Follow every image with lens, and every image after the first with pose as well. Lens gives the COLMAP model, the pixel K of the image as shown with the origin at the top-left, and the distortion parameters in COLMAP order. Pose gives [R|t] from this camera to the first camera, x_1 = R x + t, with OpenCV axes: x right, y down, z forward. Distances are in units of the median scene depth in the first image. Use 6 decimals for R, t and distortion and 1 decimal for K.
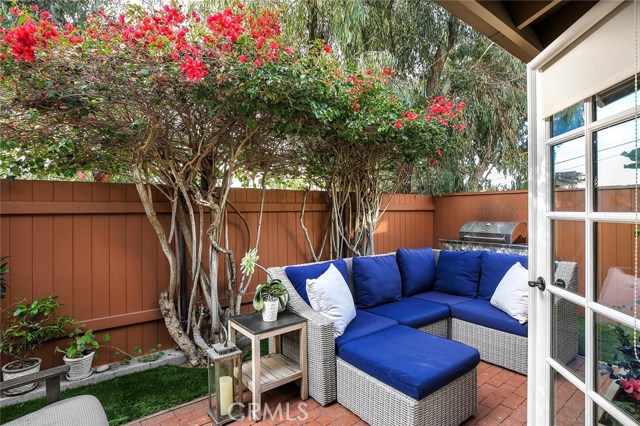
lens RADIAL K [[338.4, 0, 324.6], [0, 338.4, 215.9], [0, 0, 1]] dist [-0.019136, 0.008970]
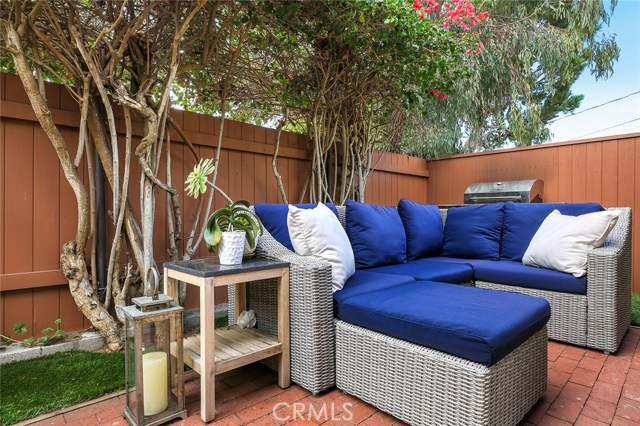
lens RADIAL K [[338.4, 0, 323.2], [0, 338.4, 235.5], [0, 0, 1]] dist [-0.019136, 0.008970]
pose [[0.993952, 0.010308, 0.109330, -0.050145], [-0.010892, 0.999929, 0.004738, 0.210334], [-0.109273, -0.005900, 0.993994, 0.295584]]
